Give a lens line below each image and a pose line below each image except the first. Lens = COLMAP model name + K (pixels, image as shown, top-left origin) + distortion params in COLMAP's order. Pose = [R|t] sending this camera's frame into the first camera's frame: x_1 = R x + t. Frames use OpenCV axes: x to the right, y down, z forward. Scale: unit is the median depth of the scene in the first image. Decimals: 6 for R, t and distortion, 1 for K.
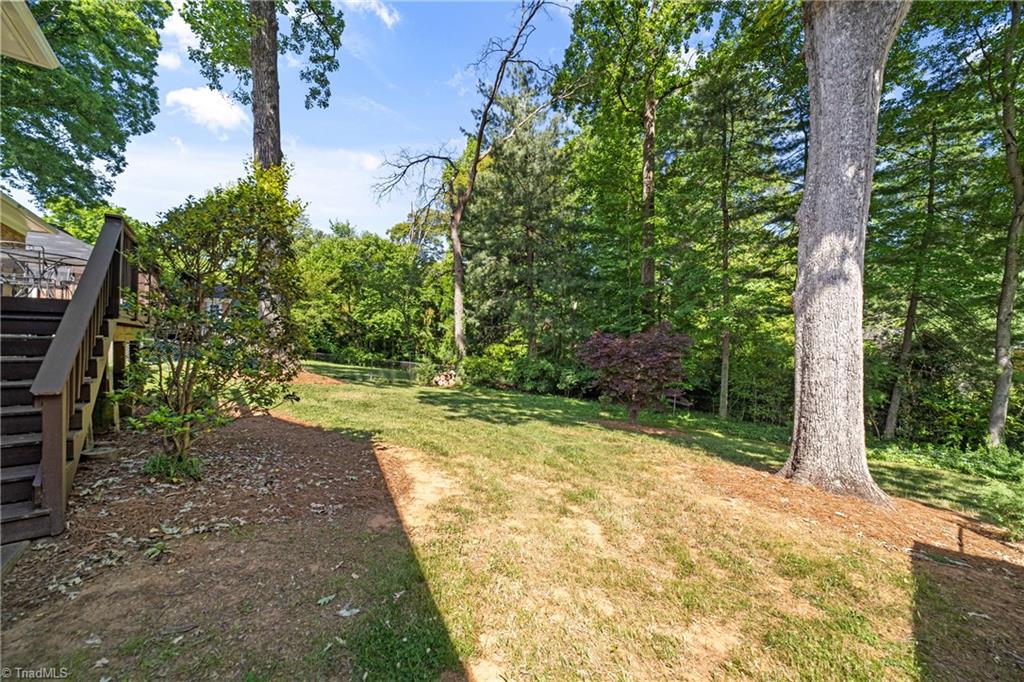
lens RADIAL K [[399.5, 0, 516.8], [0, 399.5, 349.7], [0, 0, 1]] dist [-0.014688, 0.004148]
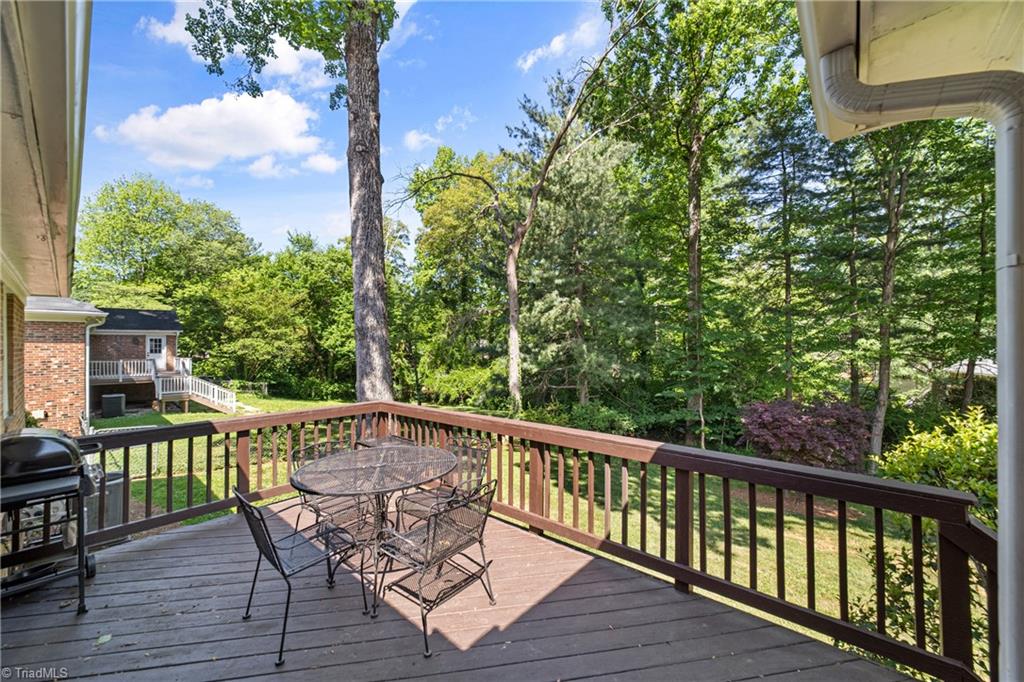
lens RADIAL K [[399.5, 0, 488.3], [0, 399.5, 344.9], [0, 0, 1]] dist [-0.014688, 0.004148]
pose [[0.981652, -0.012691, 0.190260, -0.275846], [0.014698, 0.999850, -0.009142, -0.085070], [-0.190115, 0.011771, 0.981691, 0.111283]]
